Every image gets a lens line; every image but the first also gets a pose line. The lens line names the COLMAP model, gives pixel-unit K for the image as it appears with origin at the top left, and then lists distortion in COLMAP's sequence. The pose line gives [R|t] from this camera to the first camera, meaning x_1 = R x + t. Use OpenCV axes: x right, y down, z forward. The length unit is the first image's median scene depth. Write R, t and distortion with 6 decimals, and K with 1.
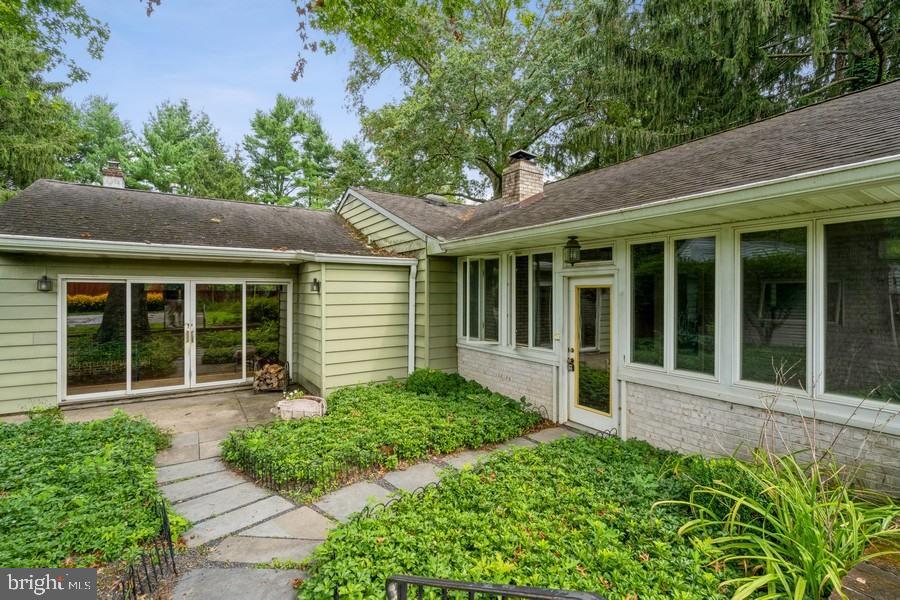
lens RADIAL K [[410.6, 0, 450.7], [0, 410.6, 297.6], [0, 0, 1]] dist [-0.000243, -0.001056]
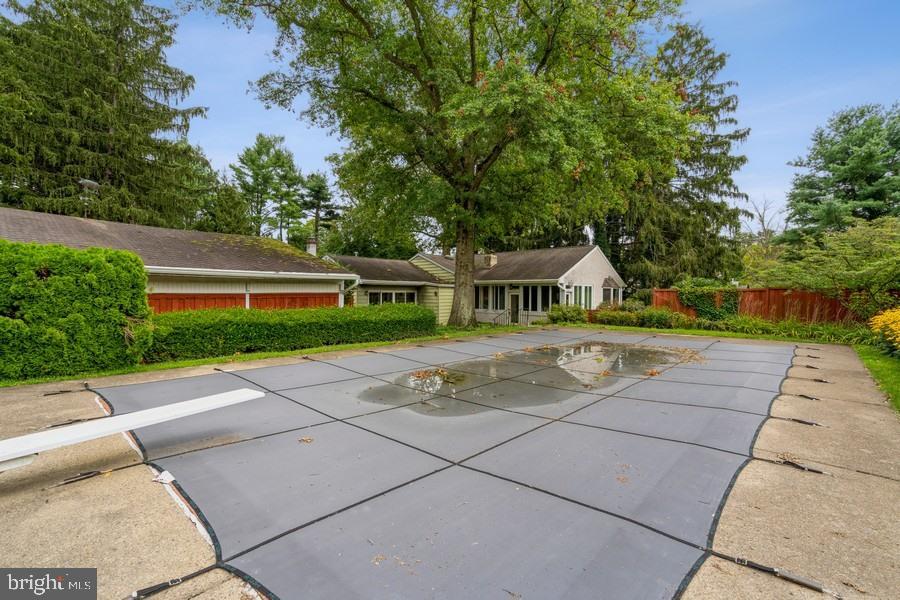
lens RADIAL K [[410.6, 0, 450.3], [0, 410.6, 299.8], [0, 0, 1]] dist [-0.000243, -0.001056]
pose [[0.969842, 0.001808, 0.243728, -1.140965], [-0.003355, 0.999977, 0.005933, 0.003222], [-0.243711, -0.006572, 0.969826, -2.529777]]
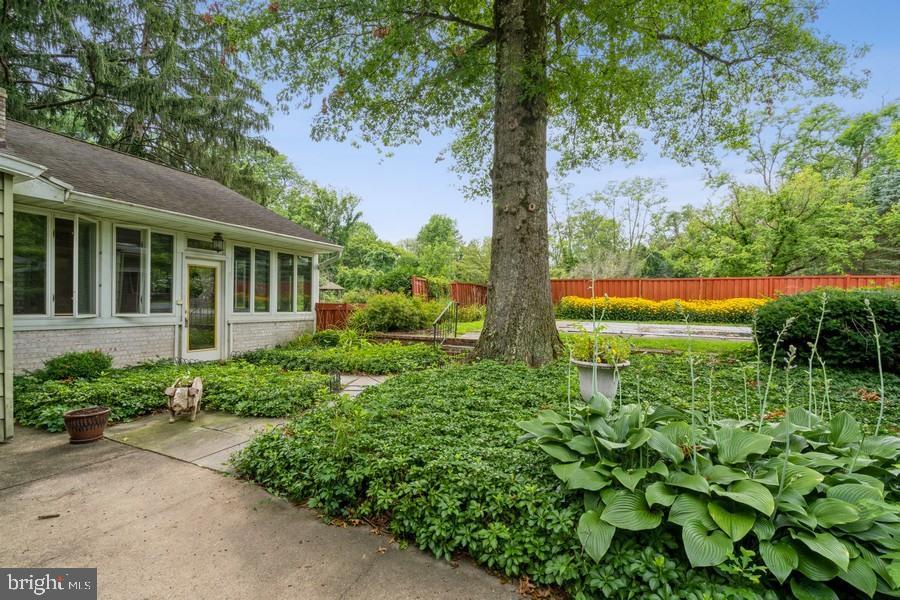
lens RADIAL K [[410.6, 0, 448.1], [0, 410.6, 302.7], [0, 0, 1]] dist [-0.000243, -0.001056]
pose [[-0.552961, -0.014278, 0.833085, -1.139102], [-0.021071, 0.999773, 0.003150, 0.065609], [-0.832941, -0.015812, -0.553136, 0.888601]]
